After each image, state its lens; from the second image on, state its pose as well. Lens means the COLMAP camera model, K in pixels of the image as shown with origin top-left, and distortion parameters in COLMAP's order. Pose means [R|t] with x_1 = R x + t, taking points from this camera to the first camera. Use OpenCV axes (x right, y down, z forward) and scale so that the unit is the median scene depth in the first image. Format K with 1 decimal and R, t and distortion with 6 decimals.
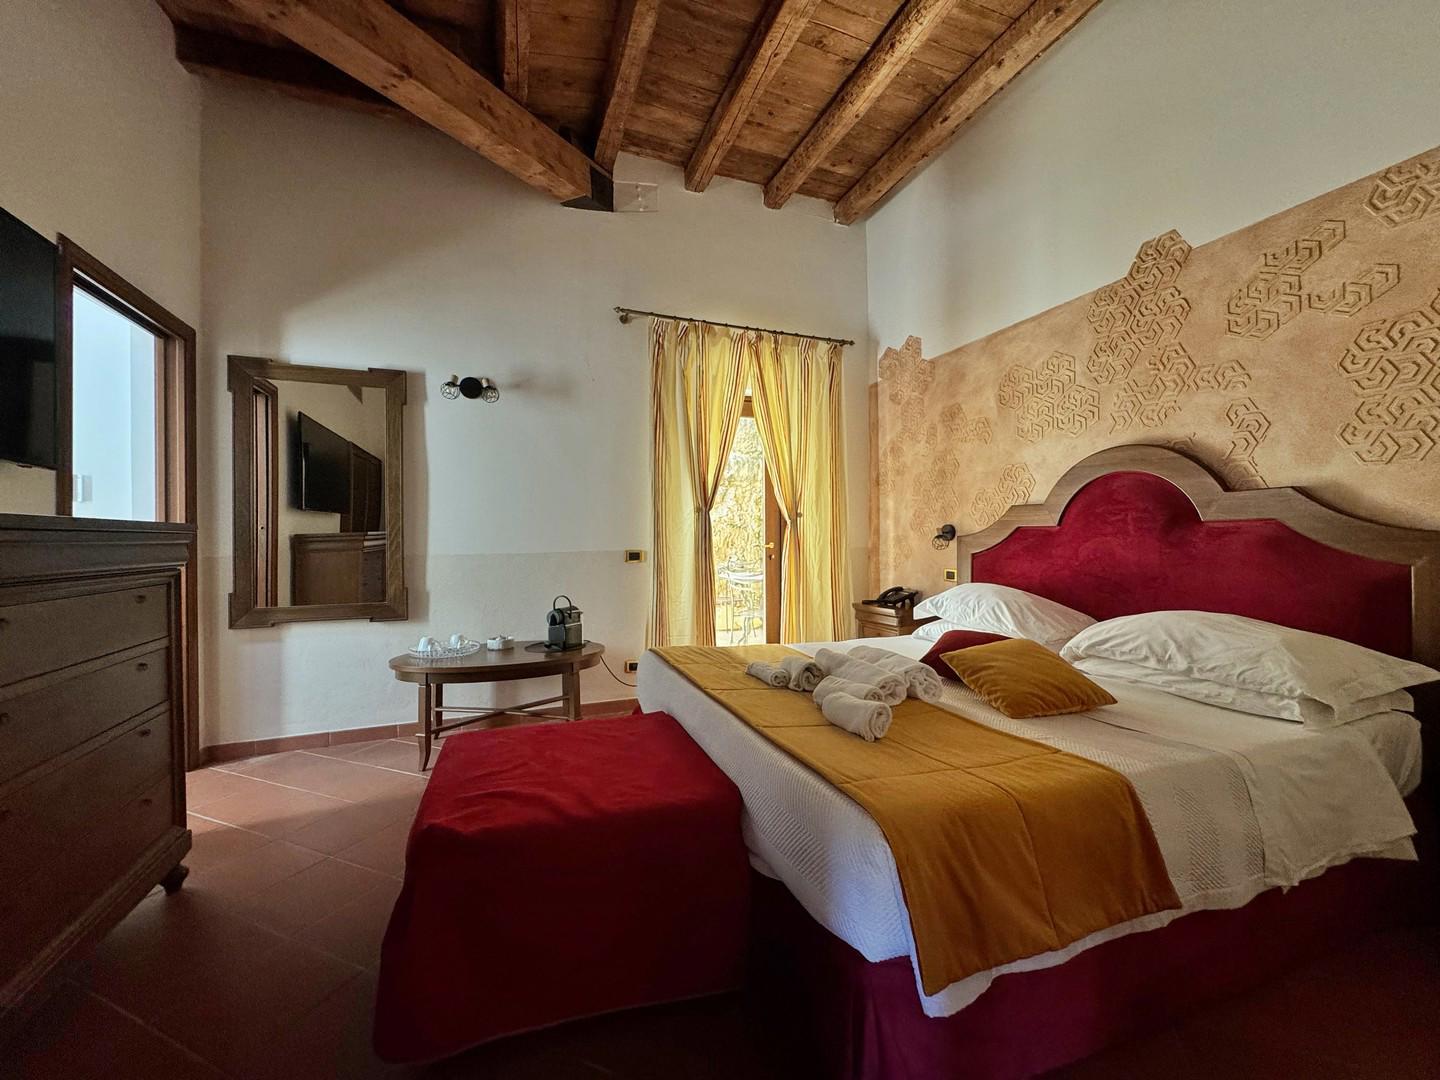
lens RADIAL K [[578.0, 0, 720.4], [0, 578.0, 539.6], [0, 0, 1]] dist [0.000094, 0.000004]
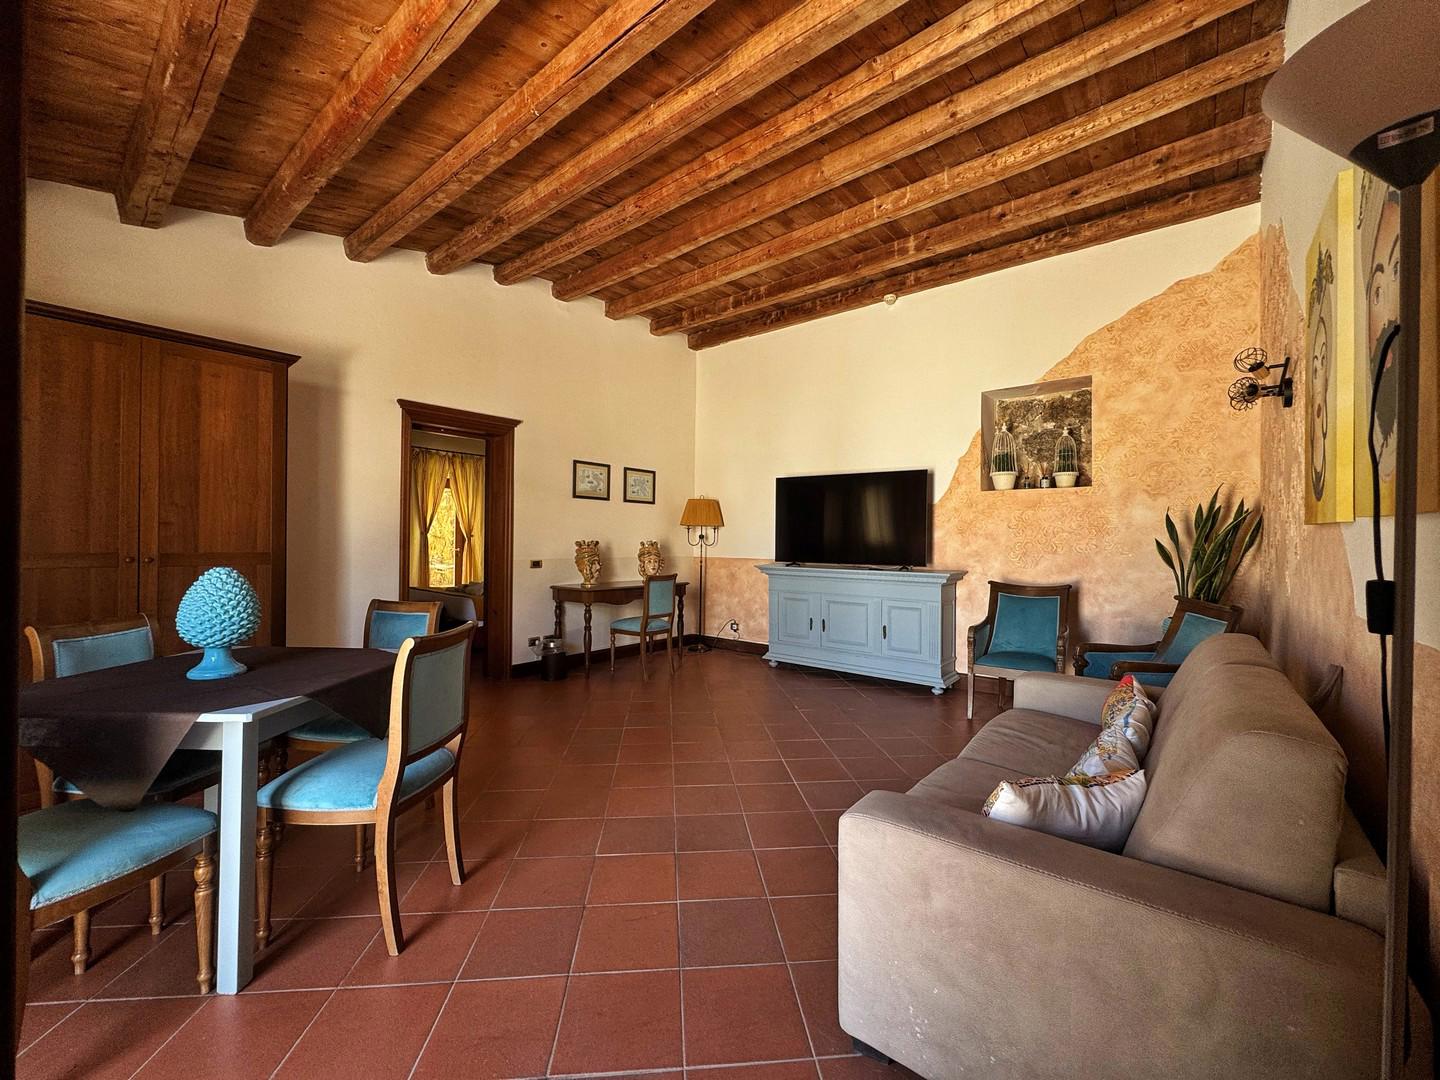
lens RADIAL K [[578.0, 0, 720.8], [0, 578.0, 536.8], [0, 0, 1]] dist [0.000094, 0.000004]
pose [[0.869906, 0.021136, 0.492764, -0.126988], [-0.018241, 0.999777, -0.010681, -0.035784], [-0.492879, 0.000302, 0.870098, -1.425890]]
